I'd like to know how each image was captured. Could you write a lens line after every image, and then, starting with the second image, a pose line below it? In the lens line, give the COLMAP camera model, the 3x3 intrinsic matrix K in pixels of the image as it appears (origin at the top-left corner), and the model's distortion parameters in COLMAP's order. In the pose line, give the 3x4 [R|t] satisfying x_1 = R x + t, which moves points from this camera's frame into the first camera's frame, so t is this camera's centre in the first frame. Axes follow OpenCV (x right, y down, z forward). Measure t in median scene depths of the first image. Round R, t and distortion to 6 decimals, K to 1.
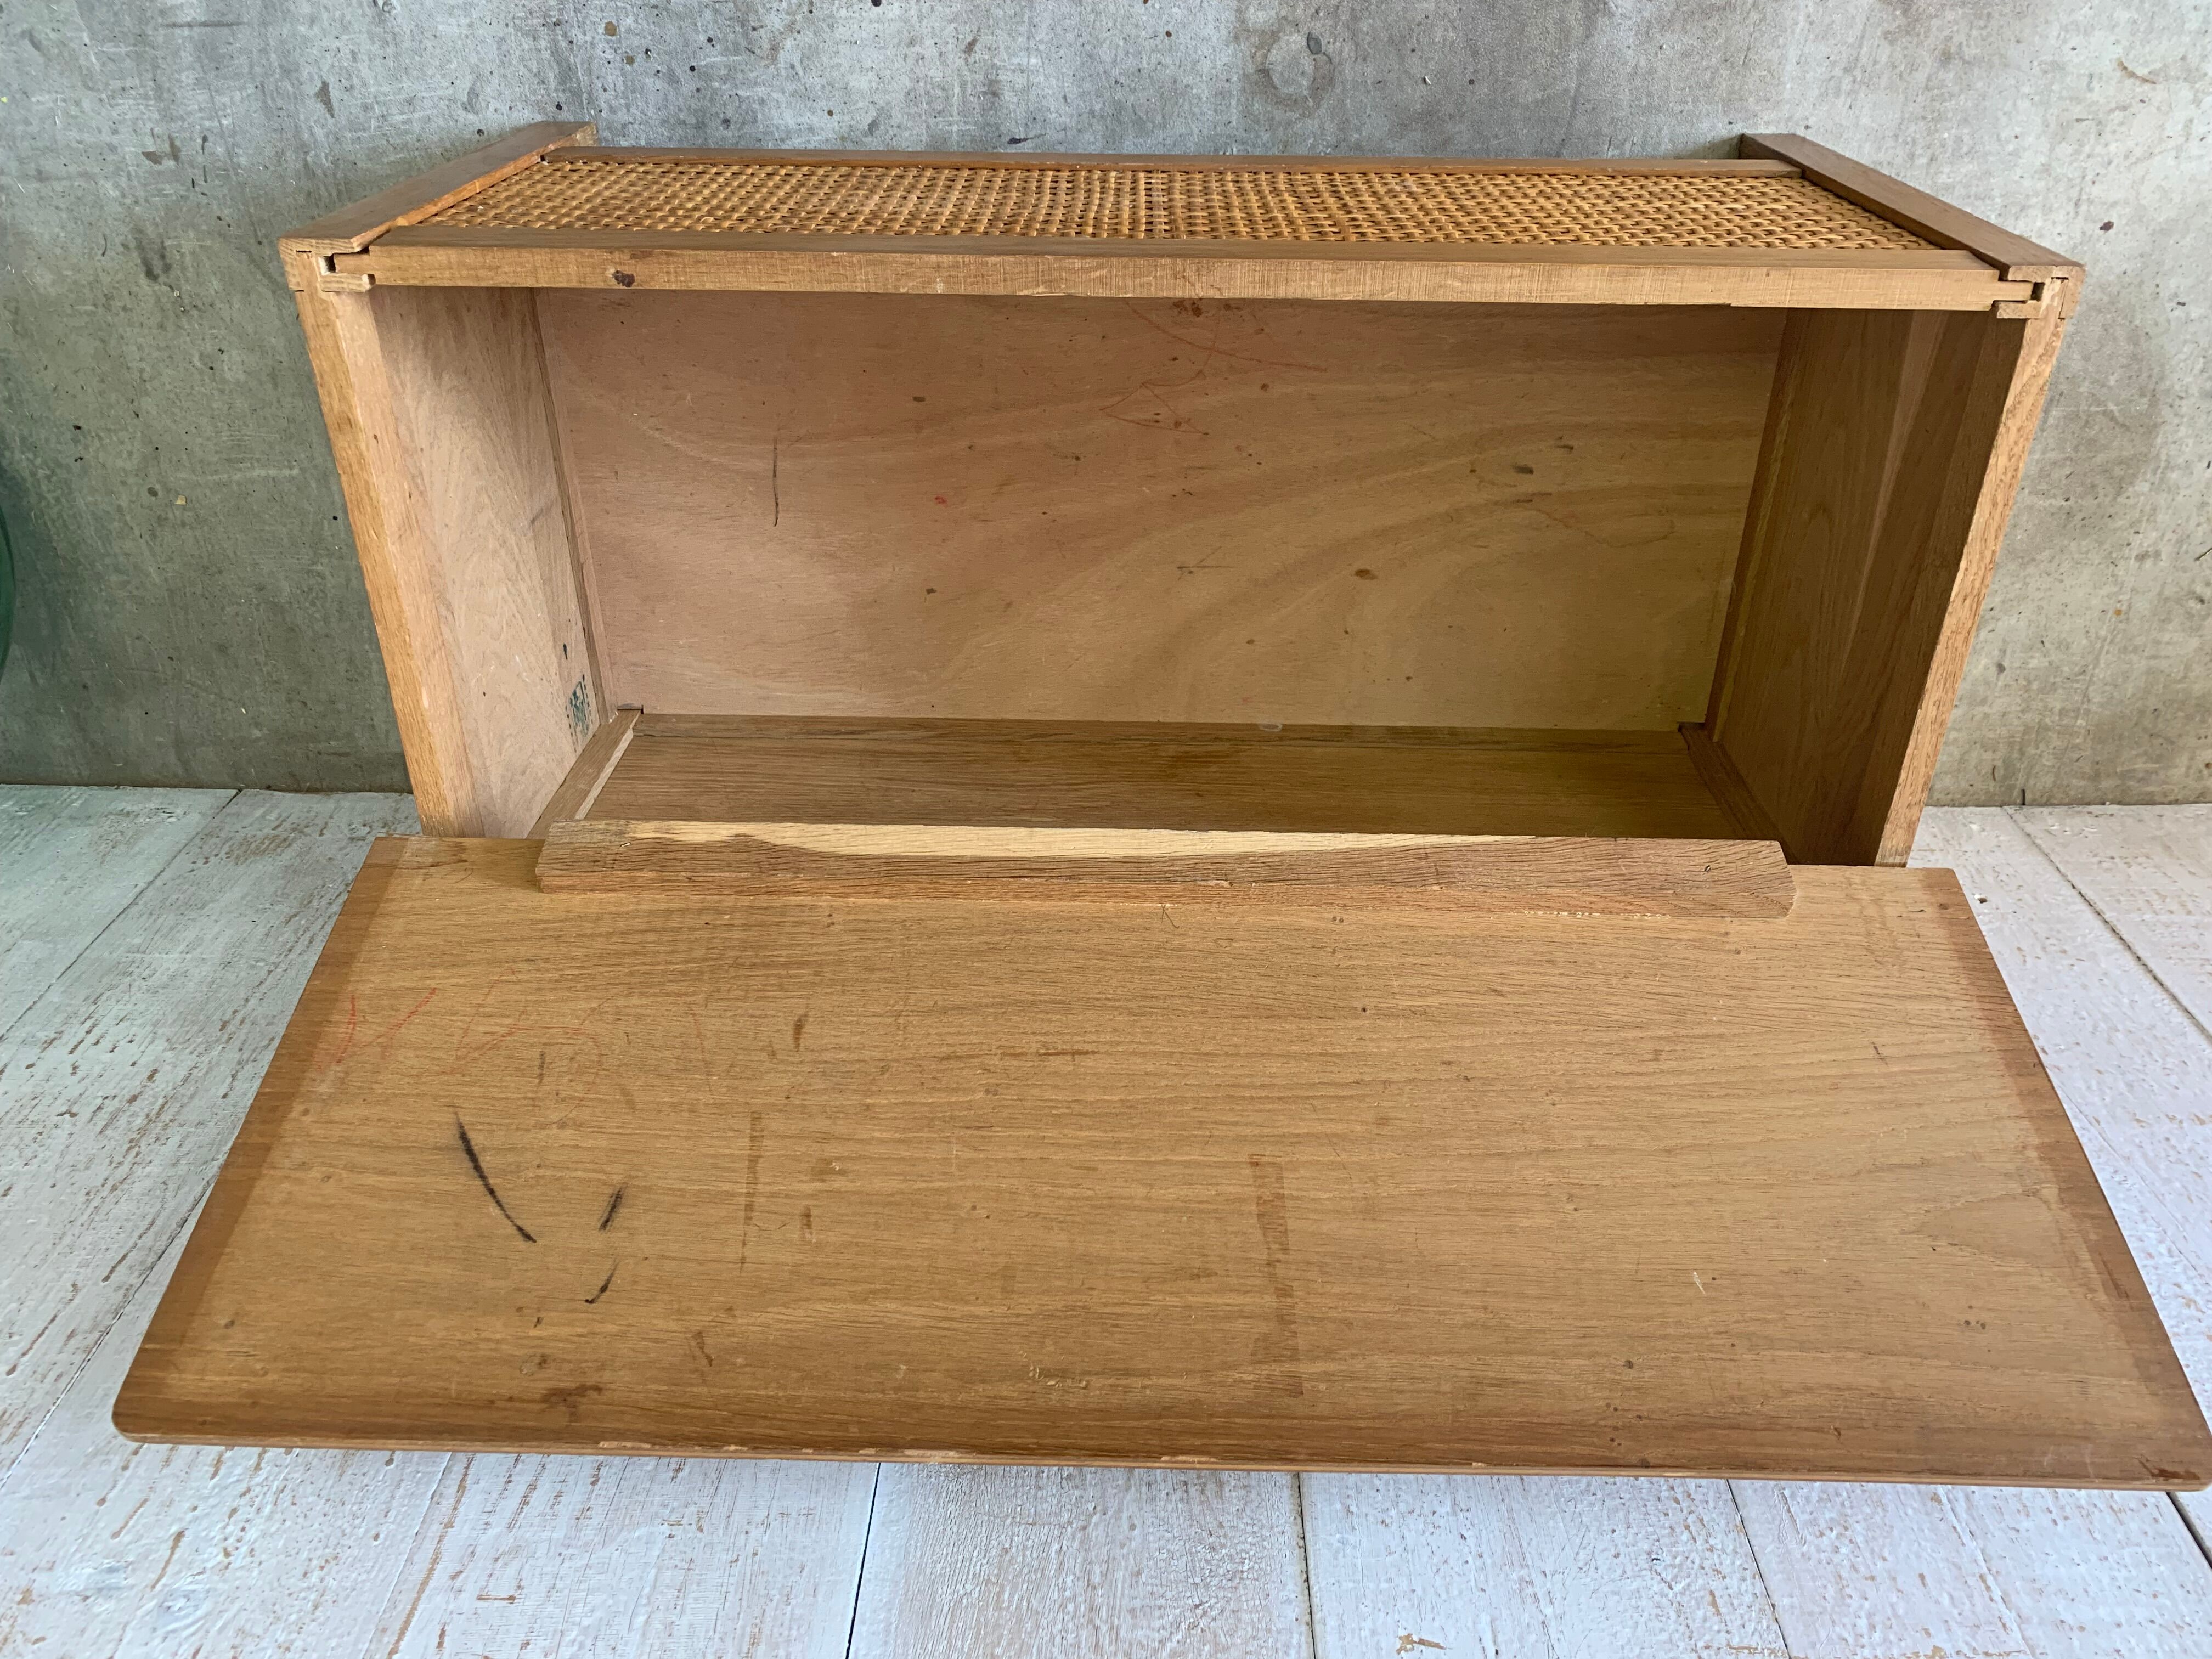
lens RADIAL K [[1708.8, 0, 1118.6], [0, 1708.8, 794.6], [0, 0, 1]] dist [0.006049, -0.010333]
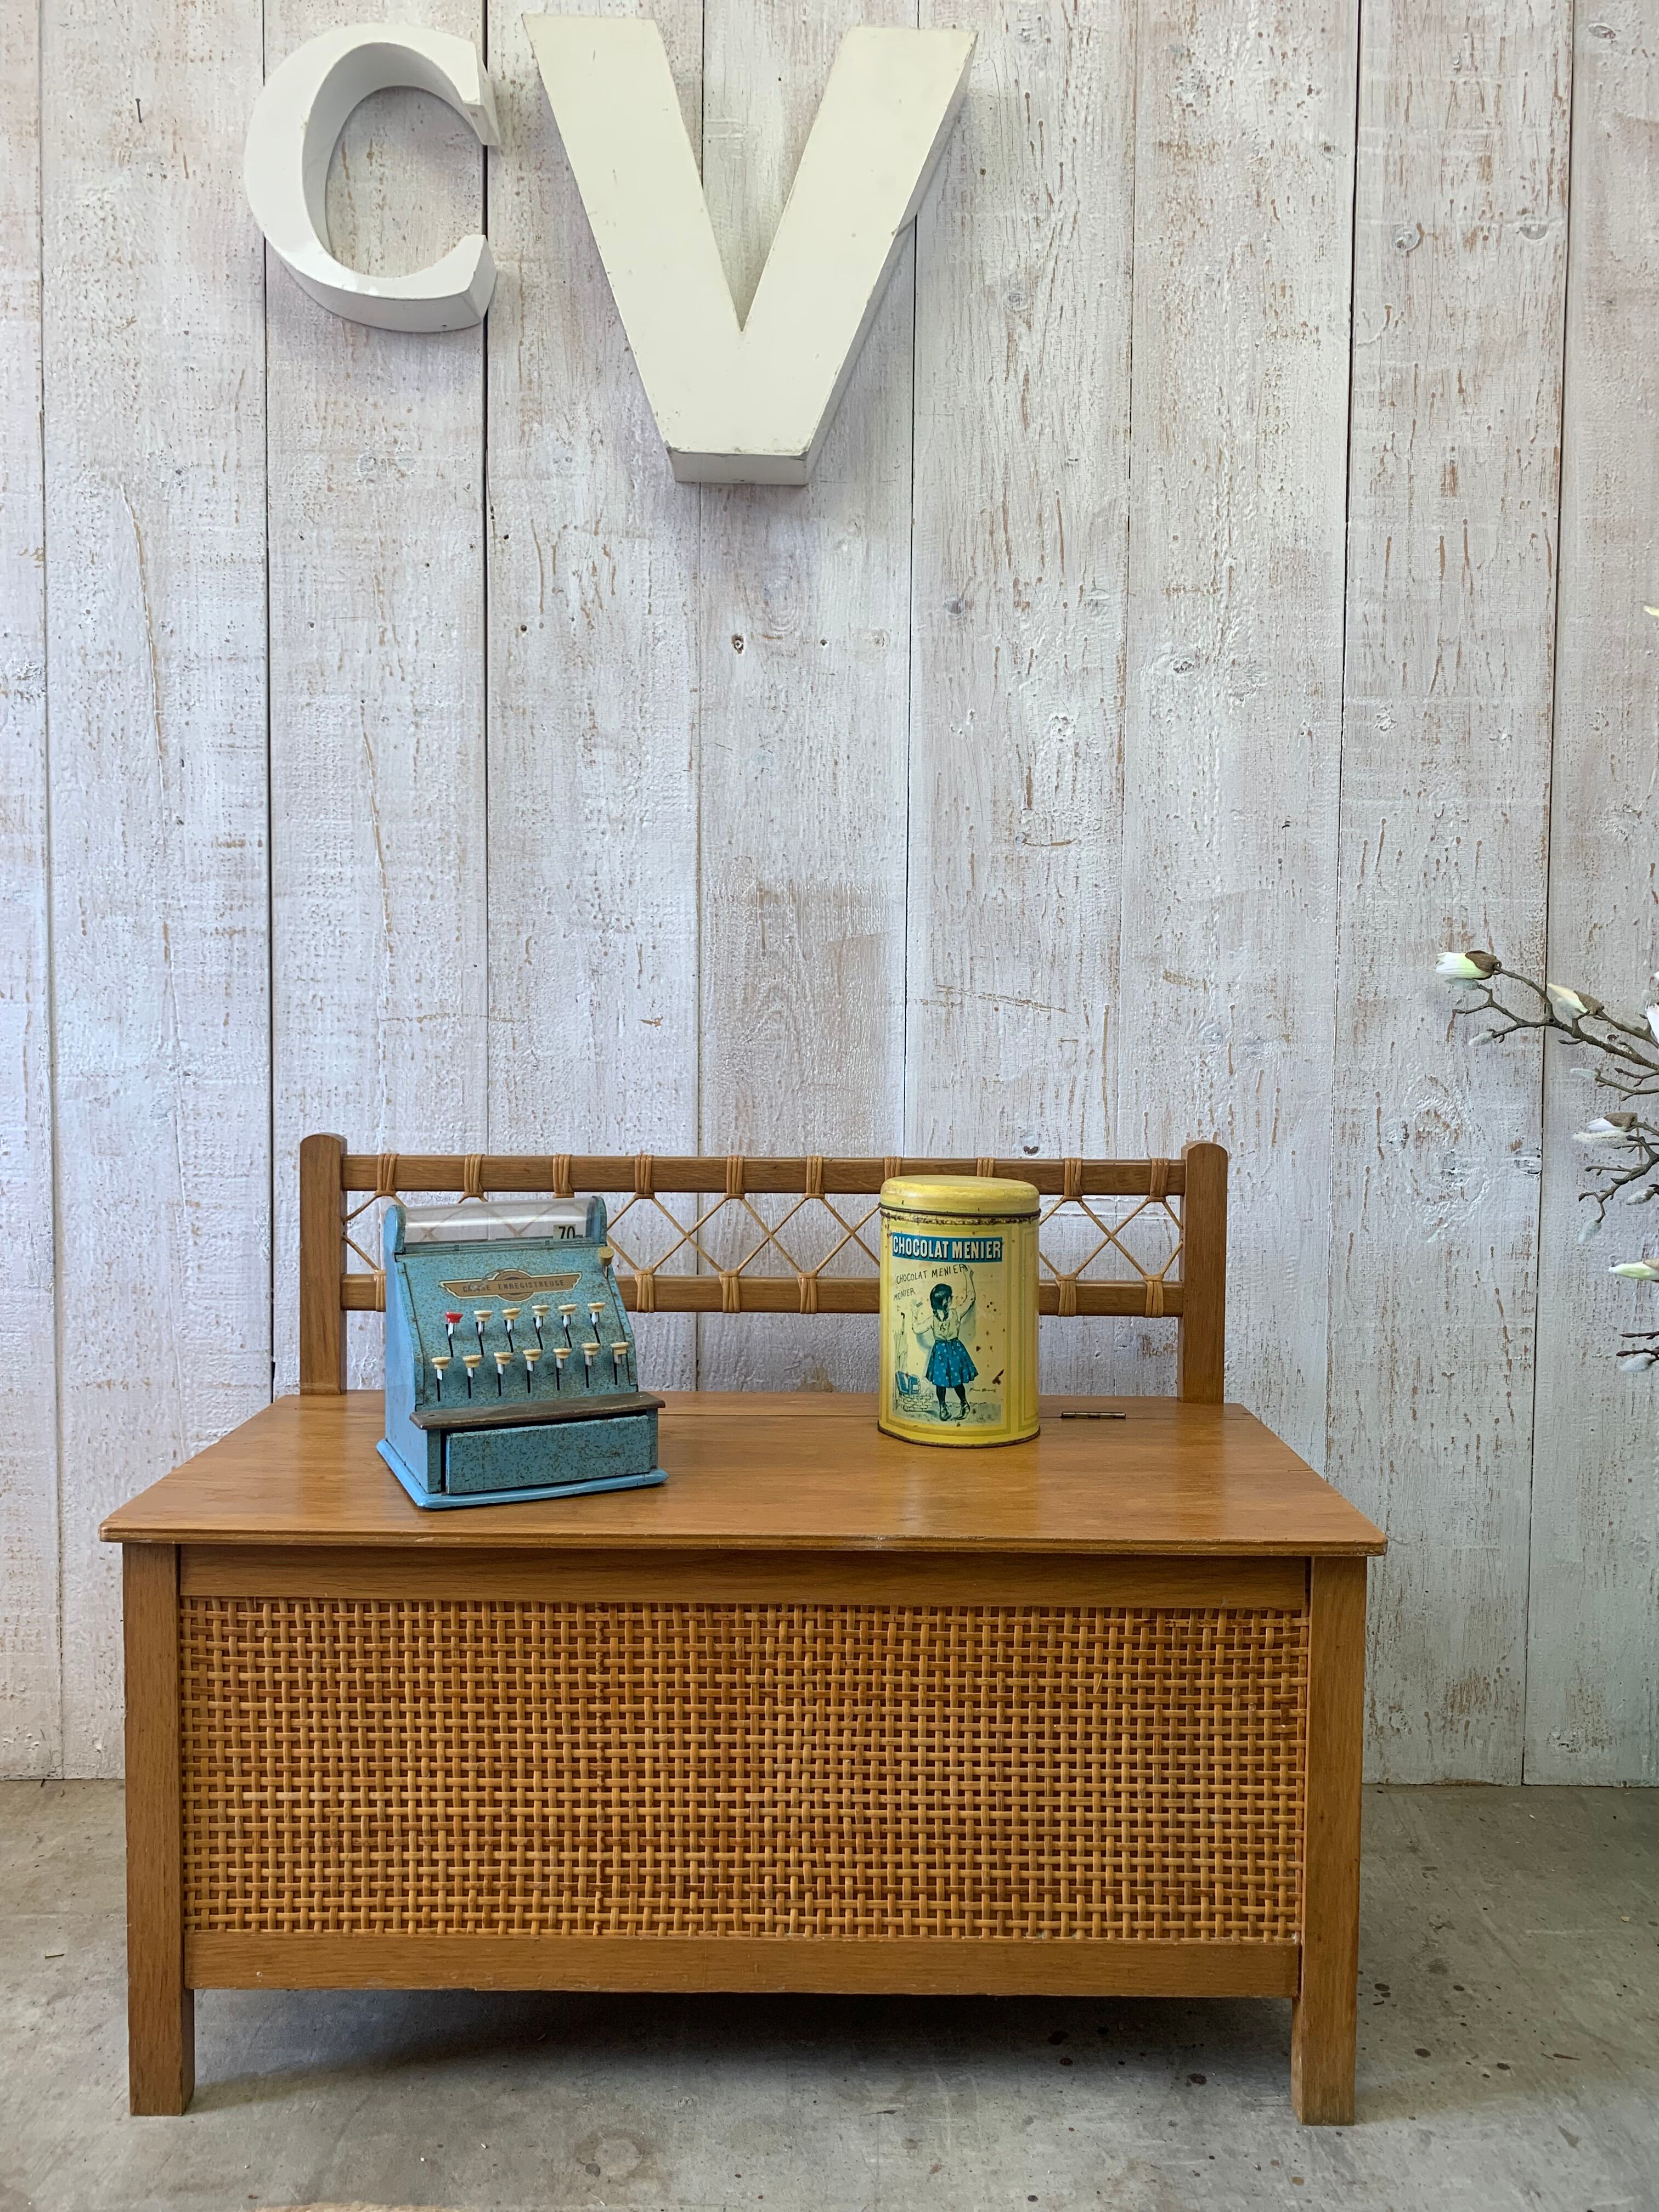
lens RADIAL K [[1708.8, 0, 816.9], [0, 1708.8, 1086.7], [0, 0, 1]] dist [0.006049, -0.010333]
pose [[-0.999925, 0.010124, -0.006875, -0.023720], [-0.011182, -0.527587, 0.849427, -1.366765], [0.004972, 0.849440, 0.527661, -0.097565]]
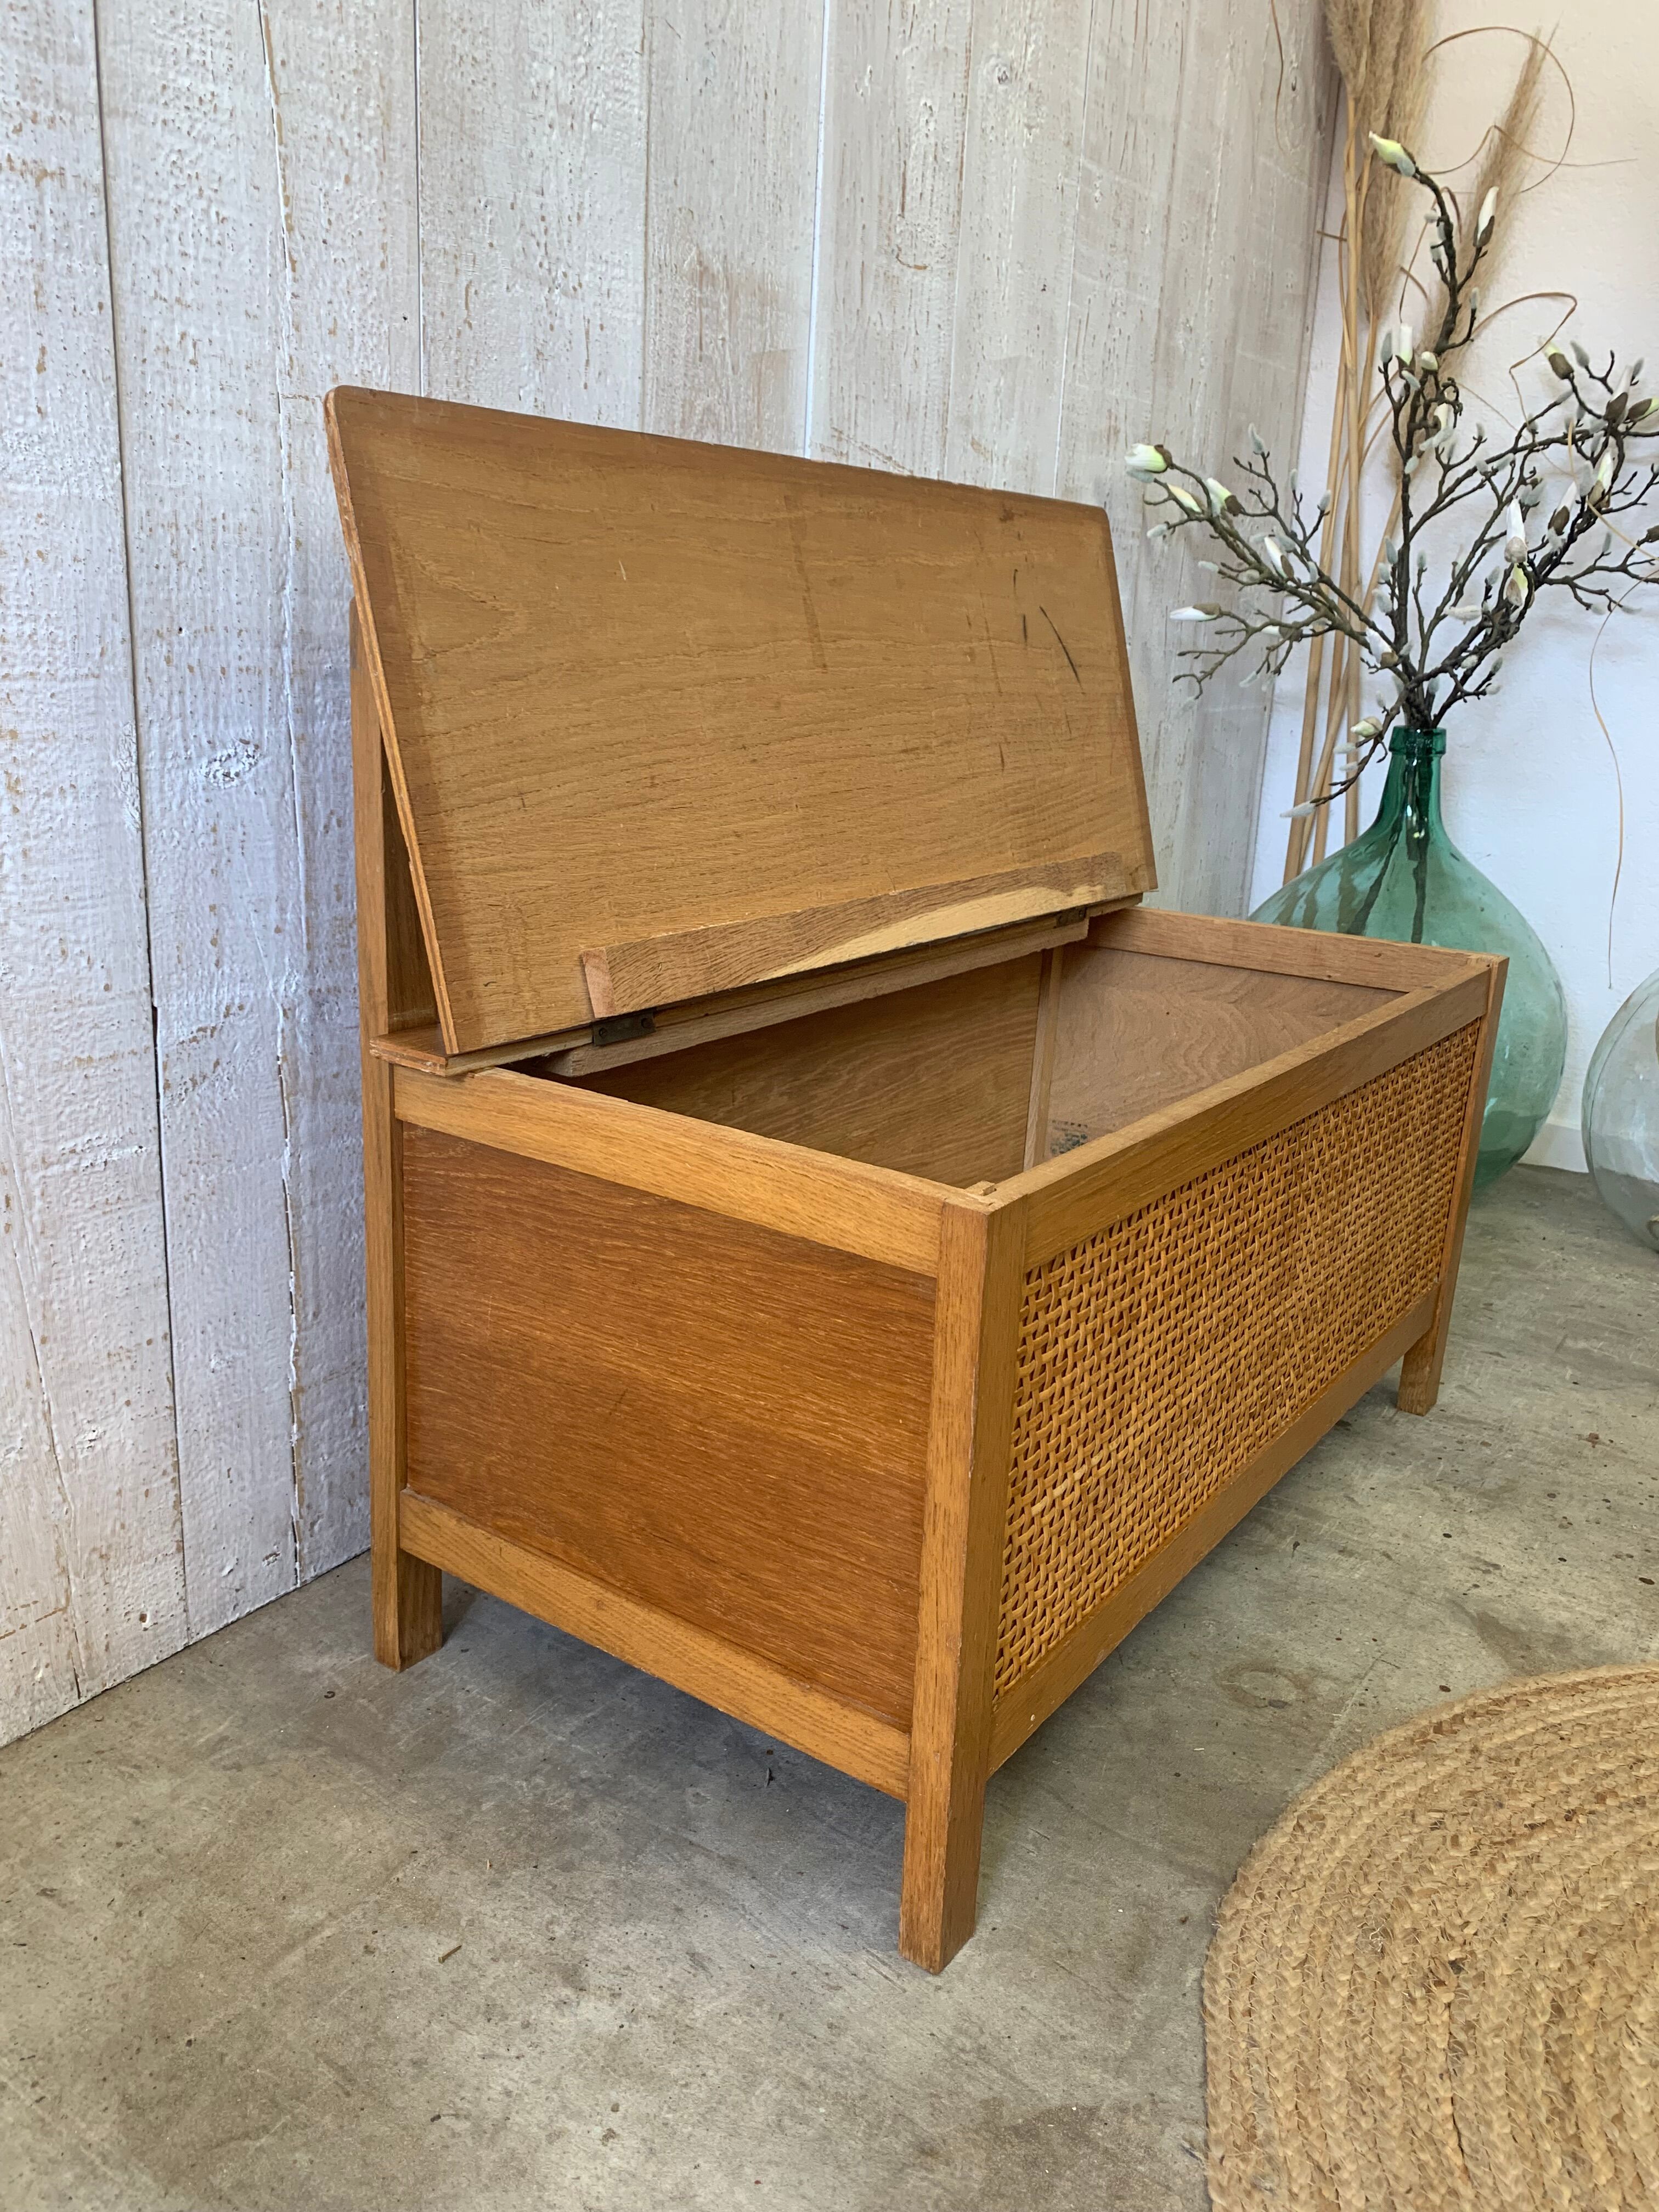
lens RADIAL K [[1708.8, 0, 807.2], [0, 1708.8, 1101.8], [0, 0, 1]] dist [0.006049, -0.010333]
pose [[-0.579274, 0.218306, -0.785356, 1.351230], [-0.693967, -0.637506, 0.334658, -0.515616], [-0.427611, 0.738870, 0.520788, 0.519257]]
